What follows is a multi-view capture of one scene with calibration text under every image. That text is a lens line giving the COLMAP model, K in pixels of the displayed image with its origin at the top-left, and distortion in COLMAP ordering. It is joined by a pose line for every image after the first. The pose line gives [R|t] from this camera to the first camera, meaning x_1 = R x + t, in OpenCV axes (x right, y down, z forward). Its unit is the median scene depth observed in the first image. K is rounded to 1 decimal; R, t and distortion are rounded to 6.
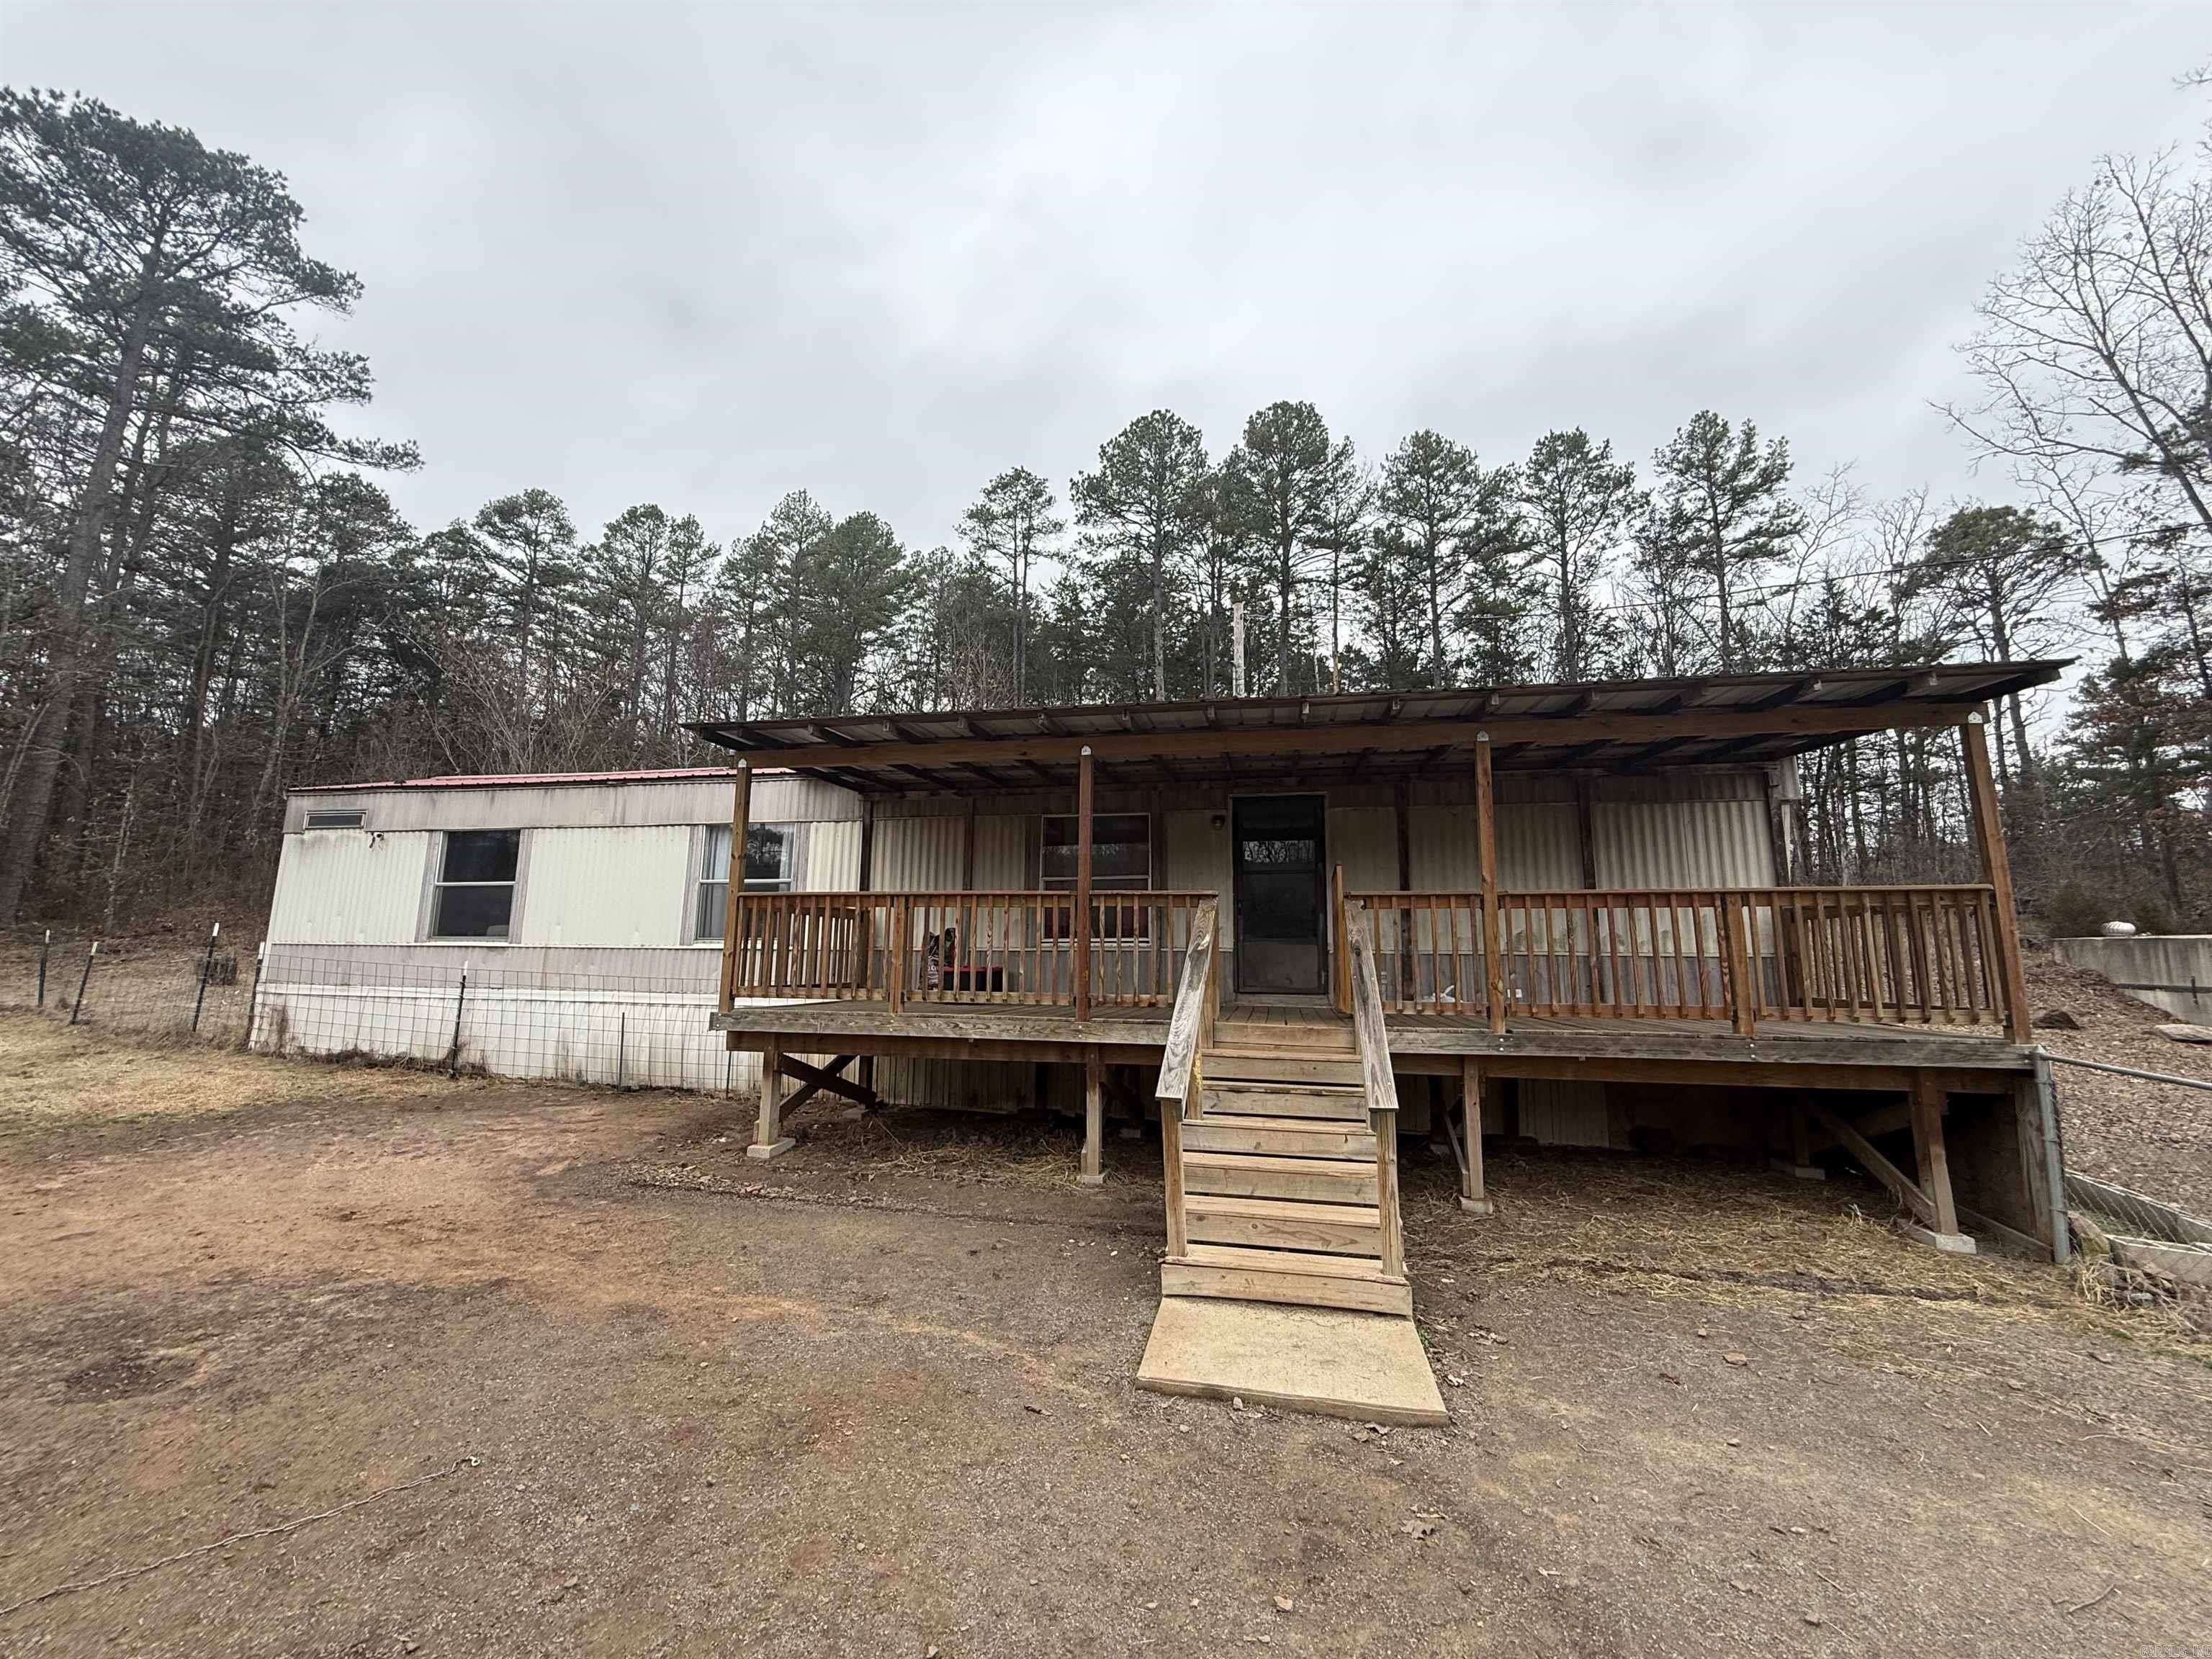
lens RADIAL K [[881.3, 0, 1110.4], [0, 881.3, 824.2], [0, 0, 1]] dist [0.000095, 0.000308]
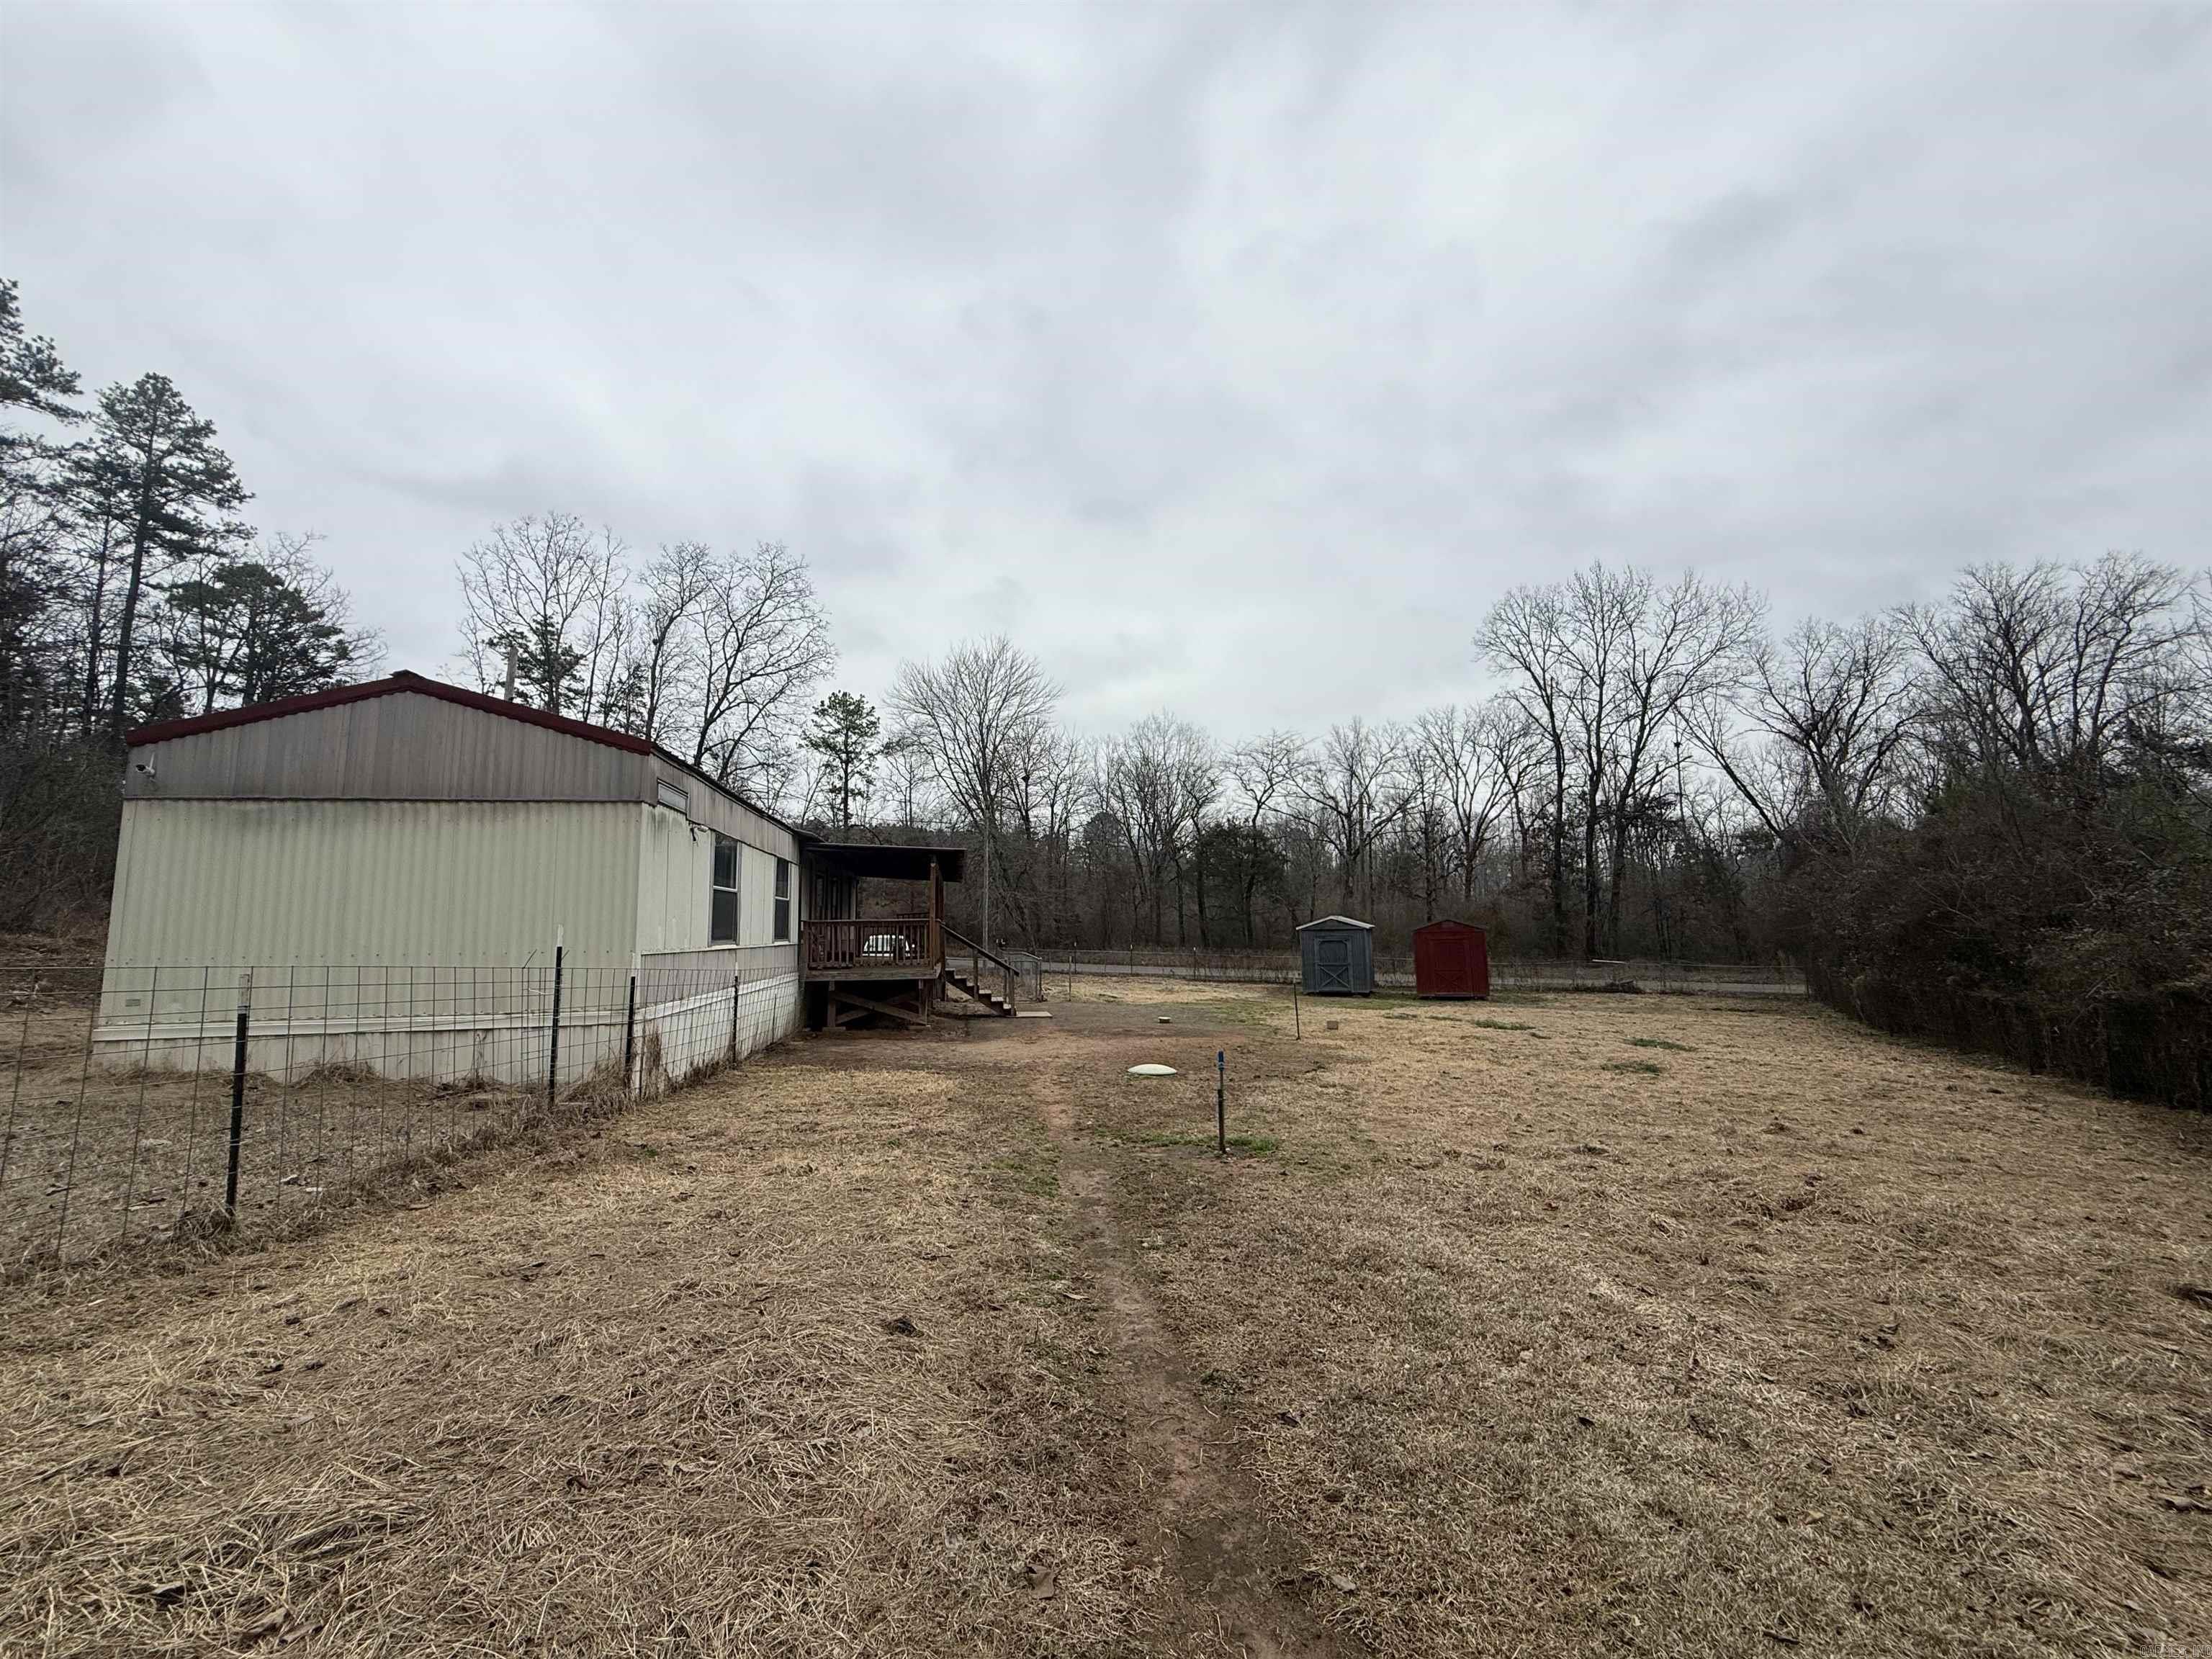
lens RADIAL K [[881.3, 0, 1105.7], [0, 881.3, 829.8], [0, 0, 1]] dist [0.000095, 0.000308]
pose [[-0.385989, 0.095403, 0.917557, -0.547214], [-0.140282, 0.977000, -0.160596, 0.030653], [-0.911775, -0.190705, -0.363728, 0.289491]]
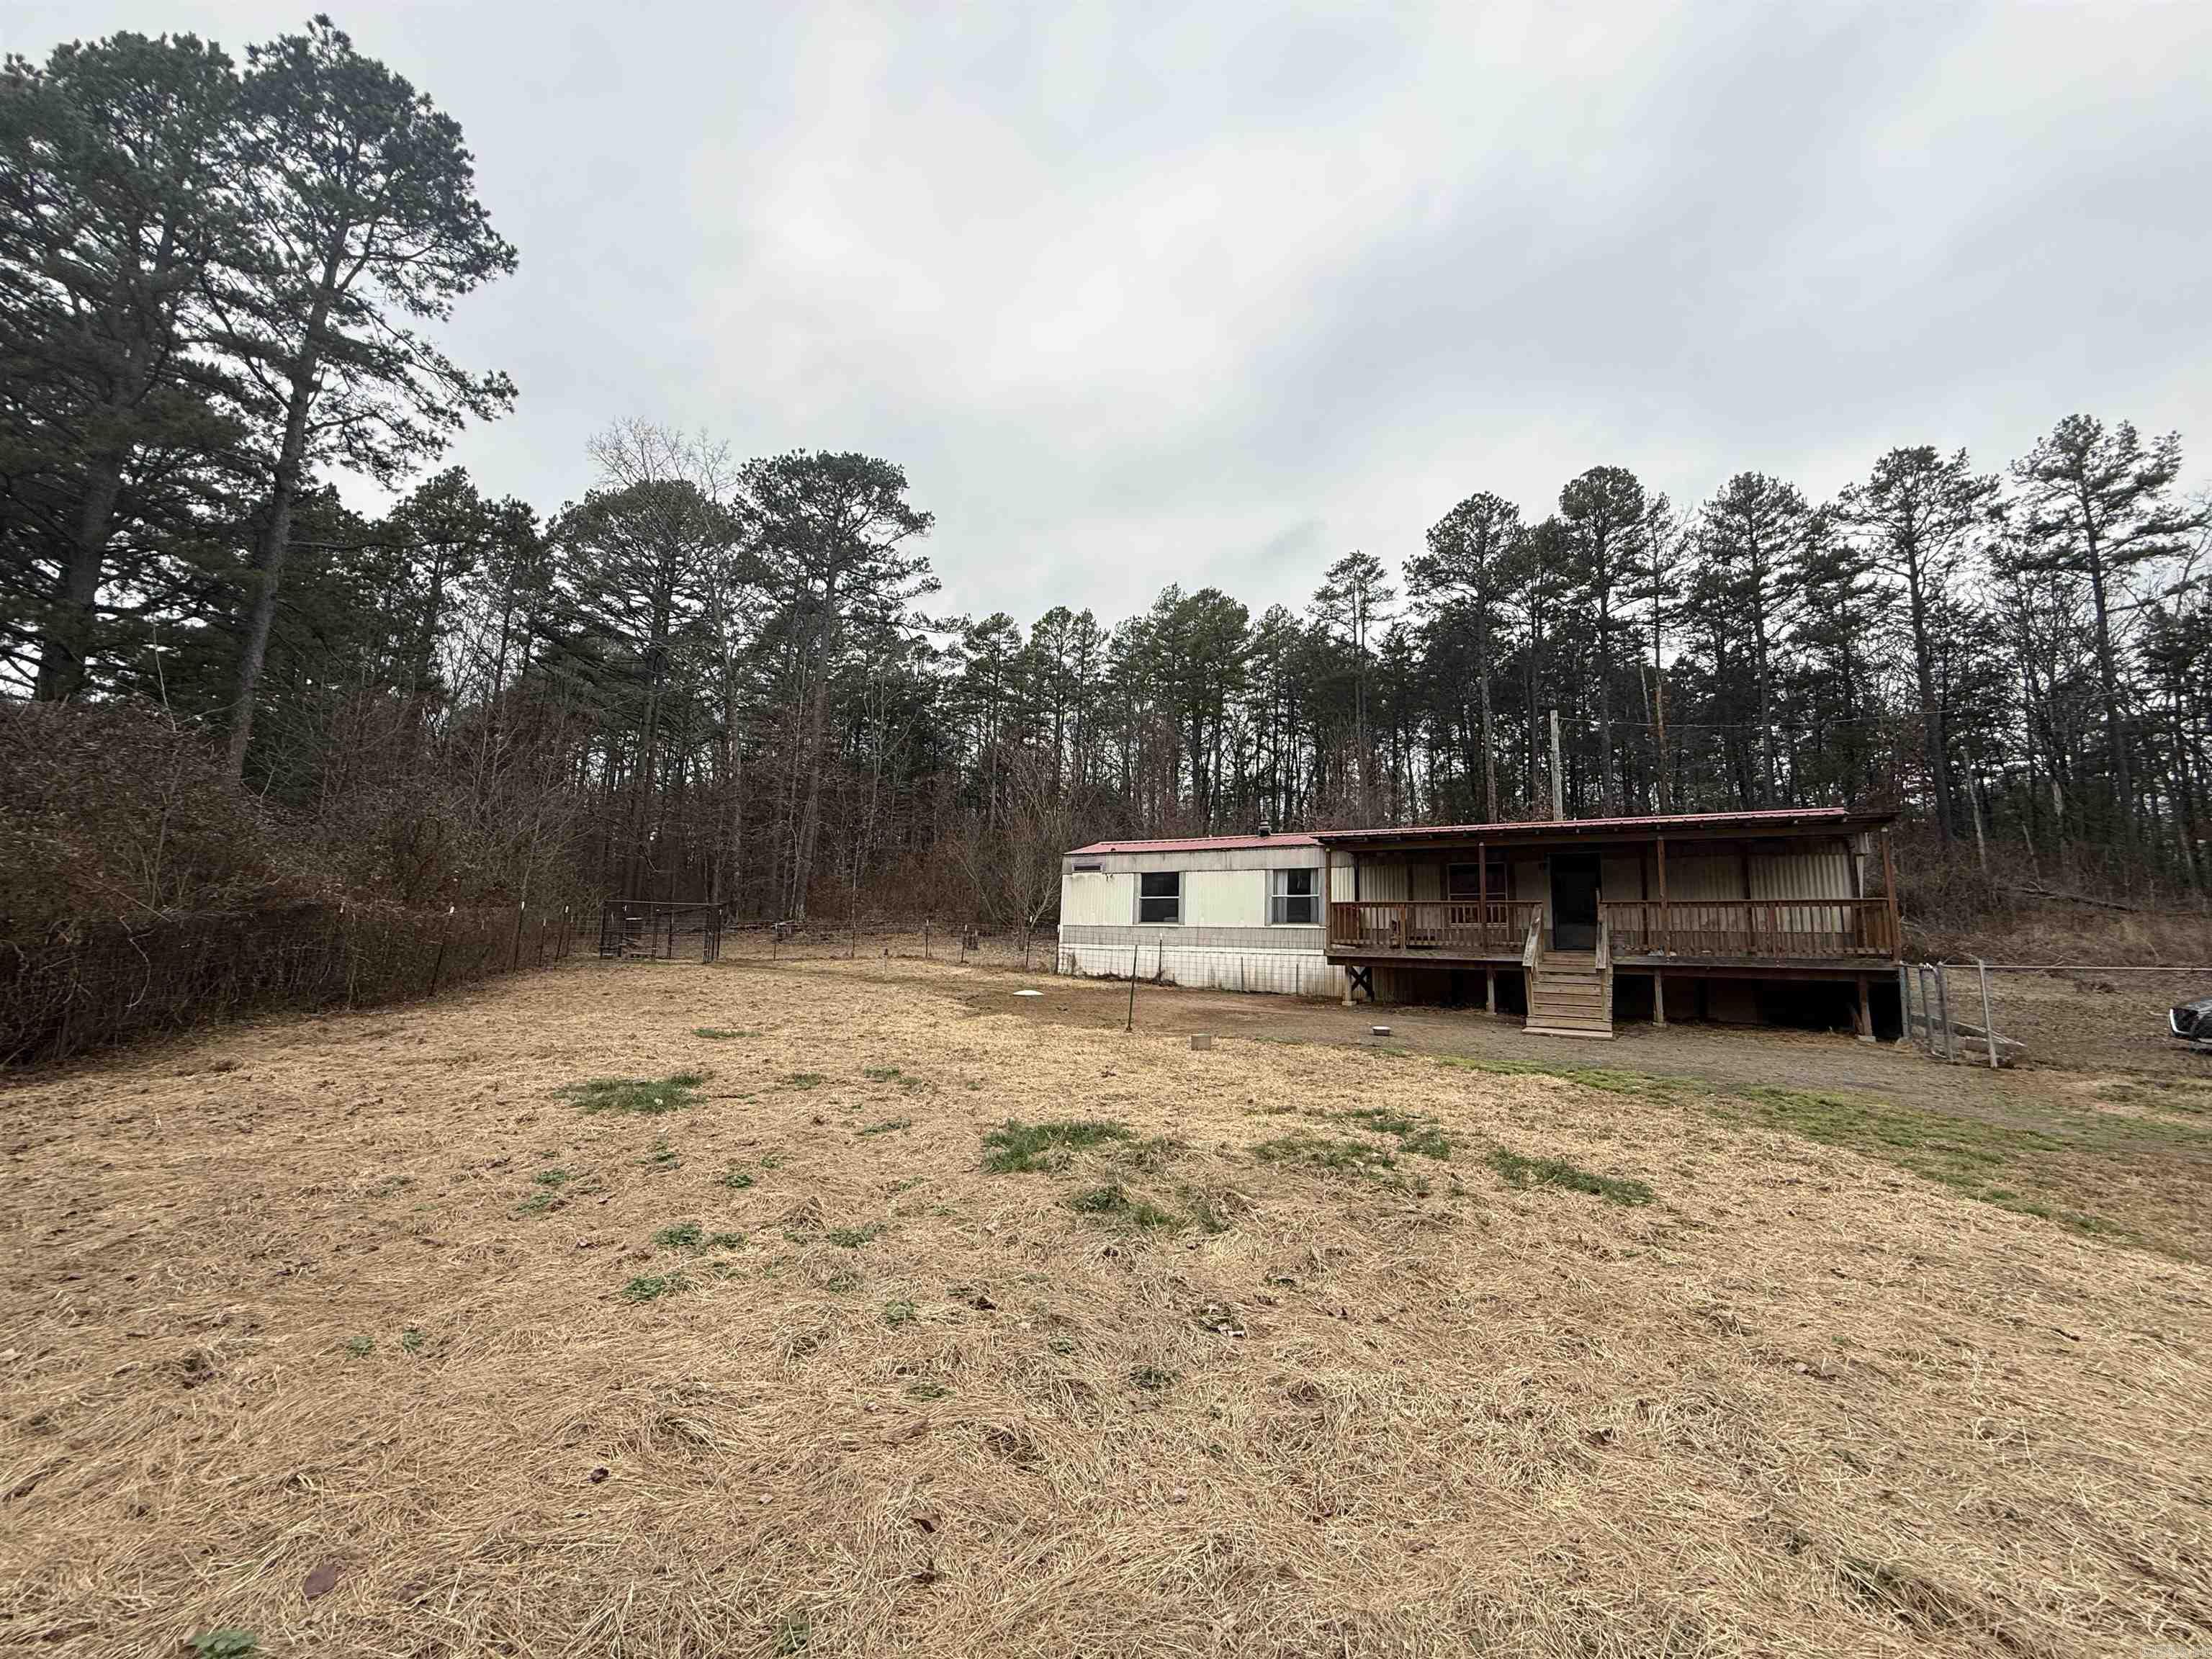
lens RADIAL K [[881.3, 0, 1103.5], [0, 881.3, 829.7], [0, 0, 1]] dist [0.000095, 0.000308]
pose [[0.940261, -0.030414, -0.339092, -0.034545], [0.030126, 0.999527, -0.006116, -0.026177], [0.339118, -0.004465, 0.940733, -0.313616]]
